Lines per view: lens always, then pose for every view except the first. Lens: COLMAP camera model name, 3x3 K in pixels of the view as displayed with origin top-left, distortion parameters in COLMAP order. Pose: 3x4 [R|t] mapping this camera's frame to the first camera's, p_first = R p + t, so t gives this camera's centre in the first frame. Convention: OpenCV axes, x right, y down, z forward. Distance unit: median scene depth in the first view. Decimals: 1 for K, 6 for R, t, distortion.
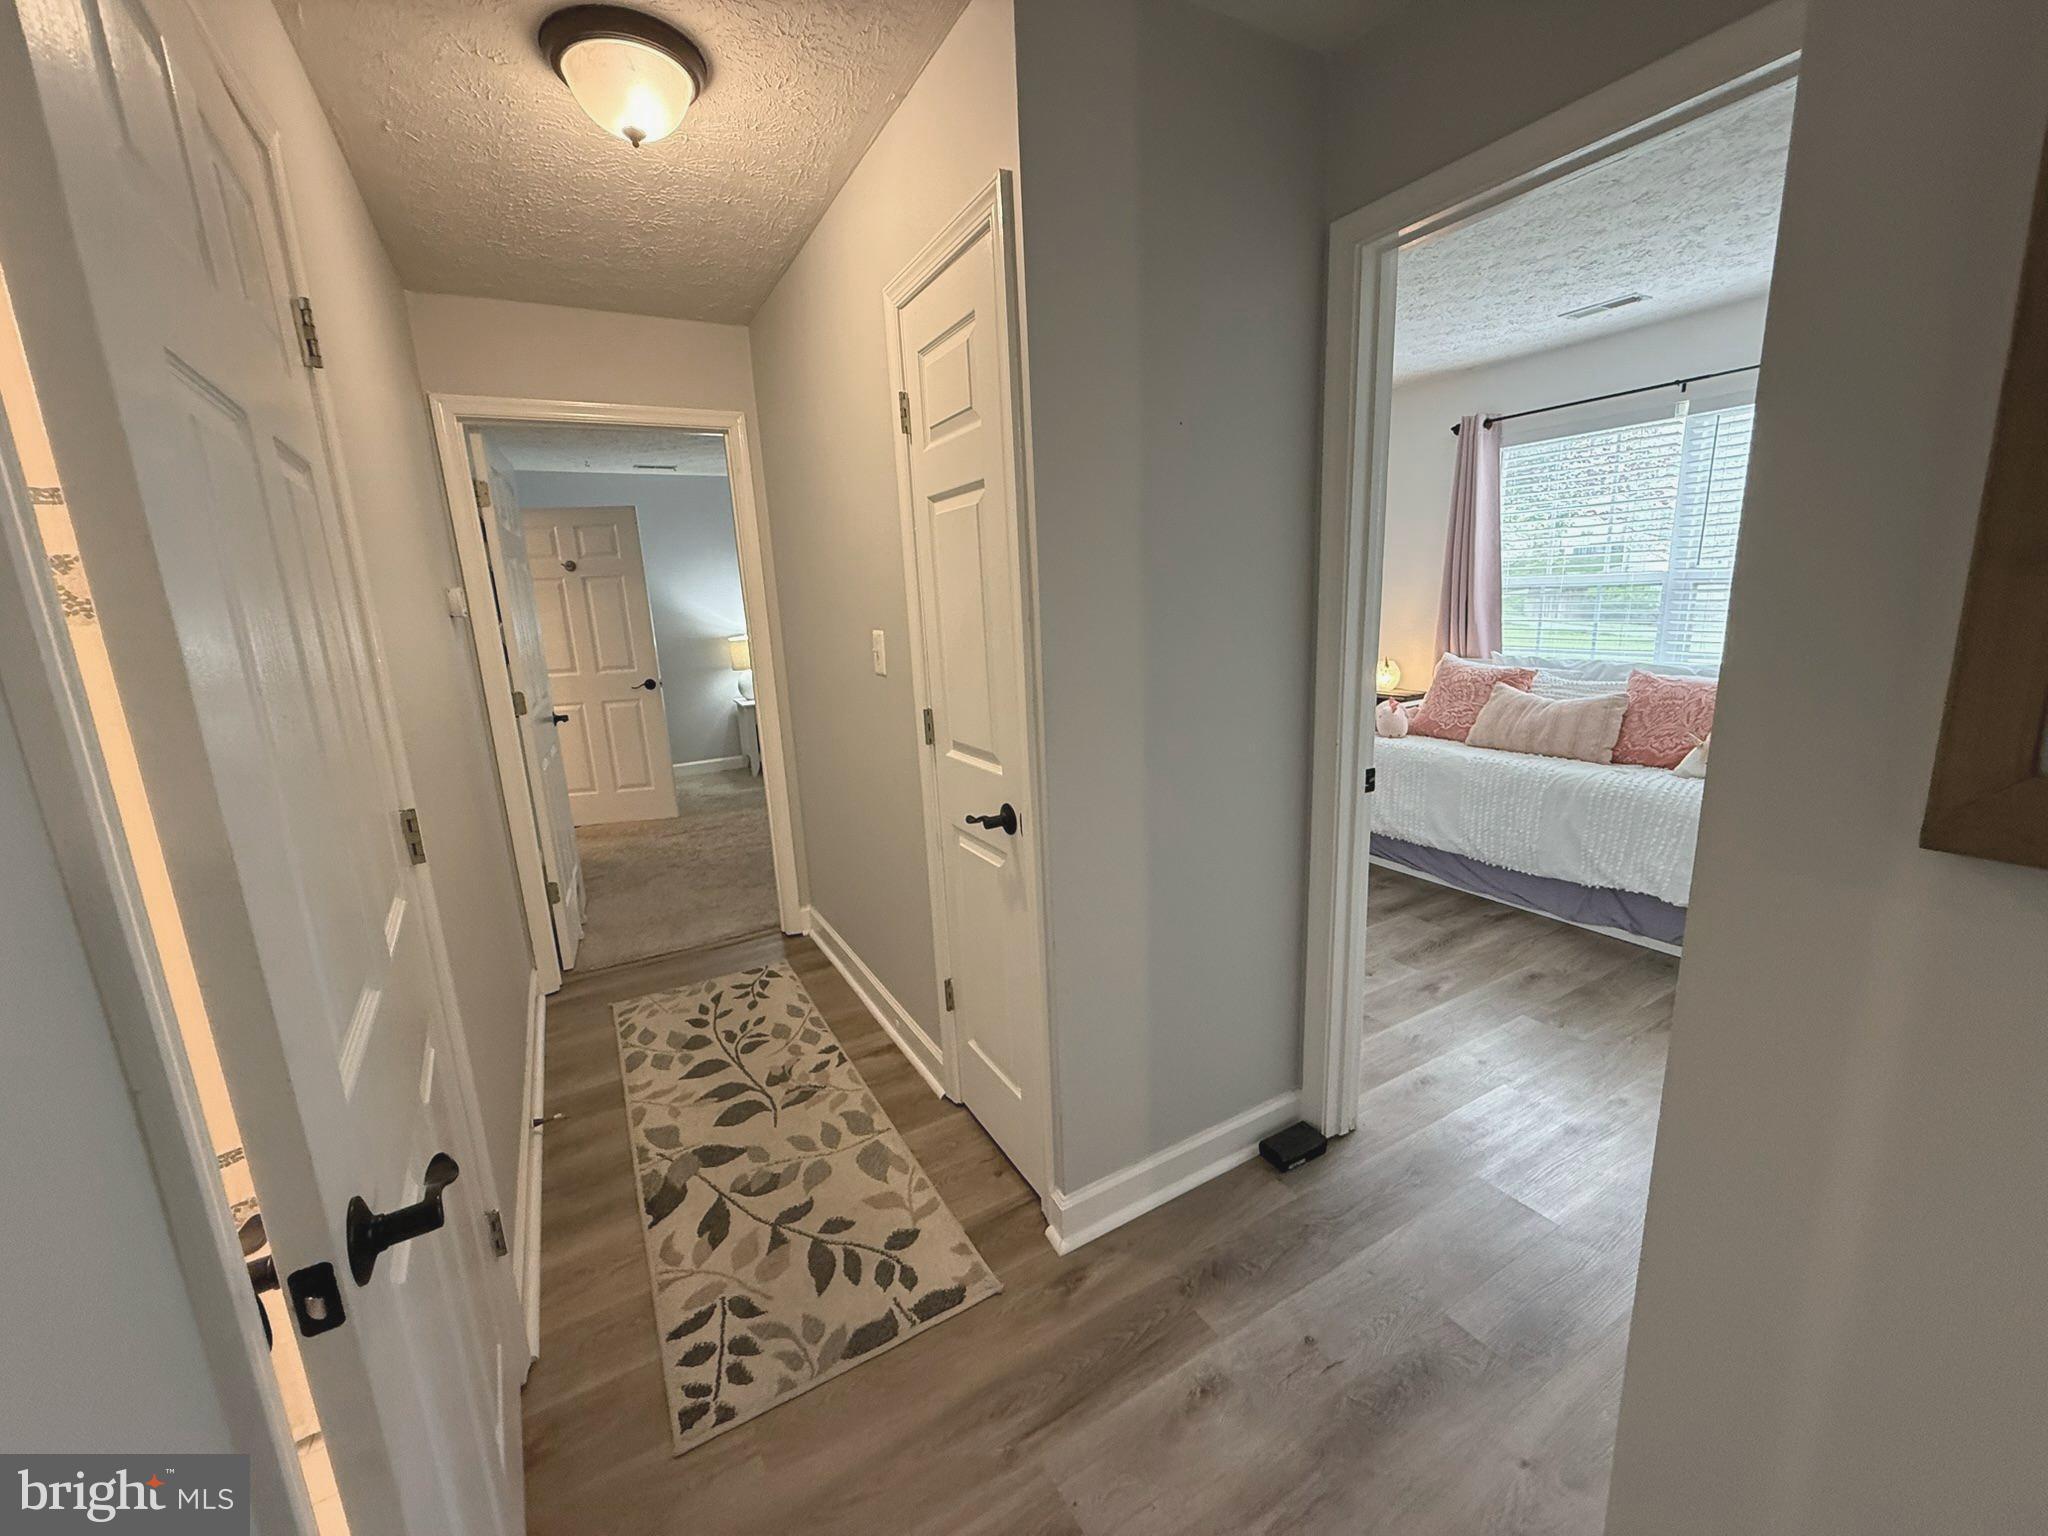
lens RADIAL K [[814.6, 0, 1019.8], [0, 814.6, 764.9], [0, 0, 1]] dist [0.000375, -0.000035]
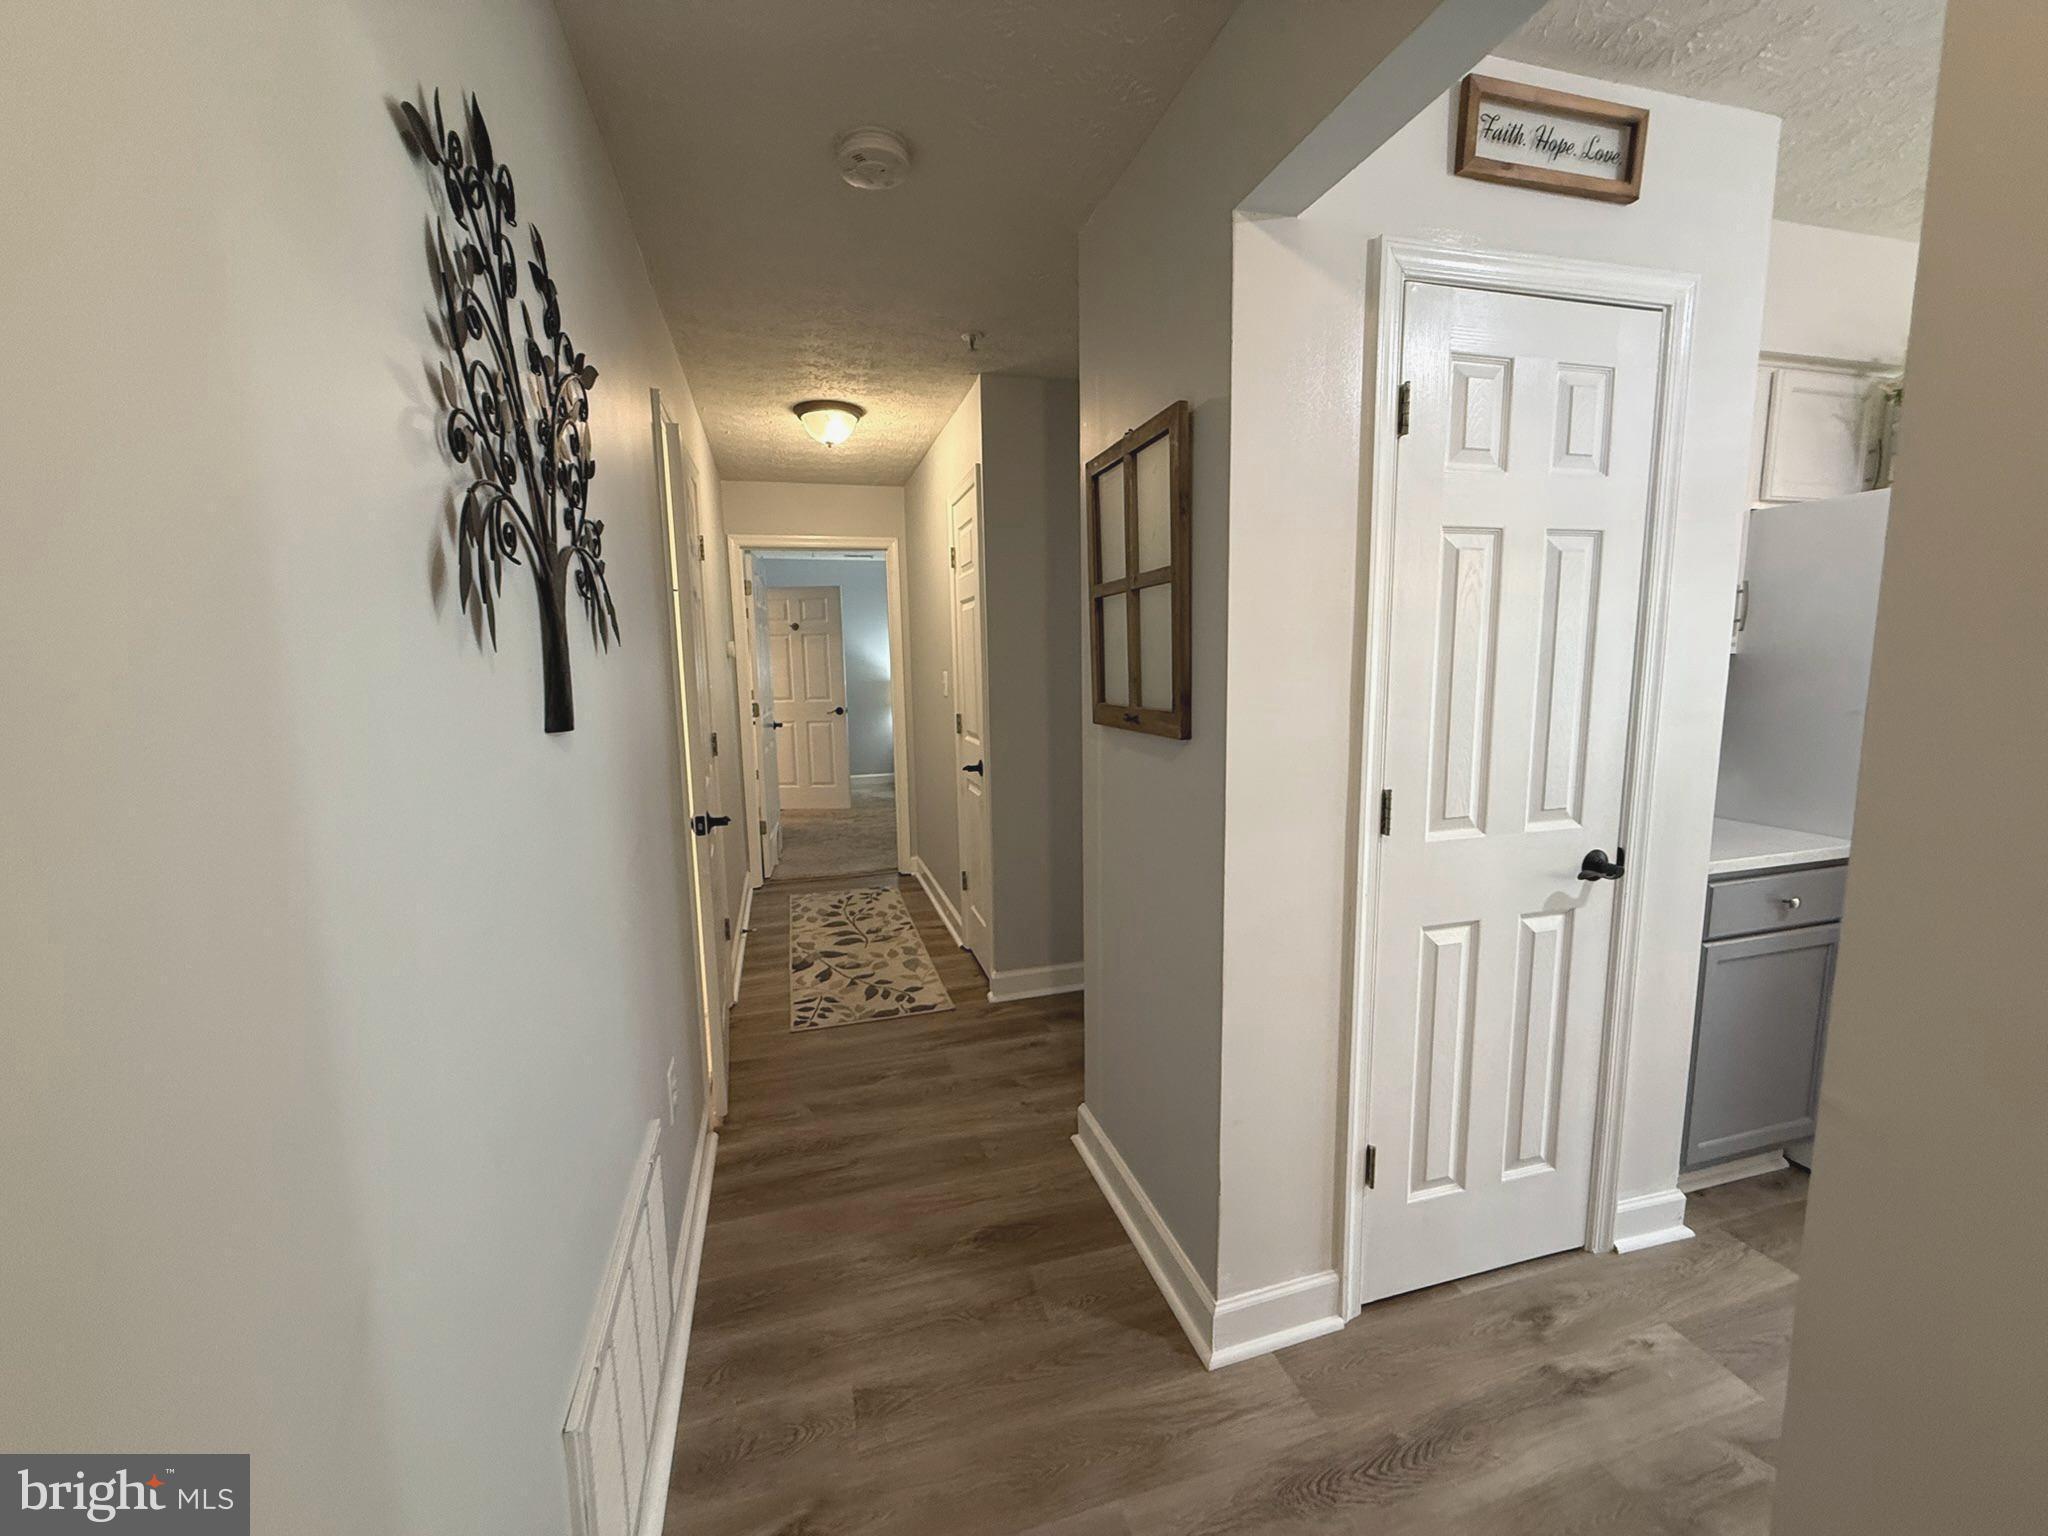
lens RADIAL K [[814.6, 0, 1019.8], [0, 814.6, 764.9], [0, 0, 1]] dist [0.000375, -0.000035]
pose [[0.972098, 0.058430, -0.227180, 0.390249], [-0.074285, 0.995316, -0.061872, 0.130855], [0.222501, 0.077022, 0.971885, -0.647264]]
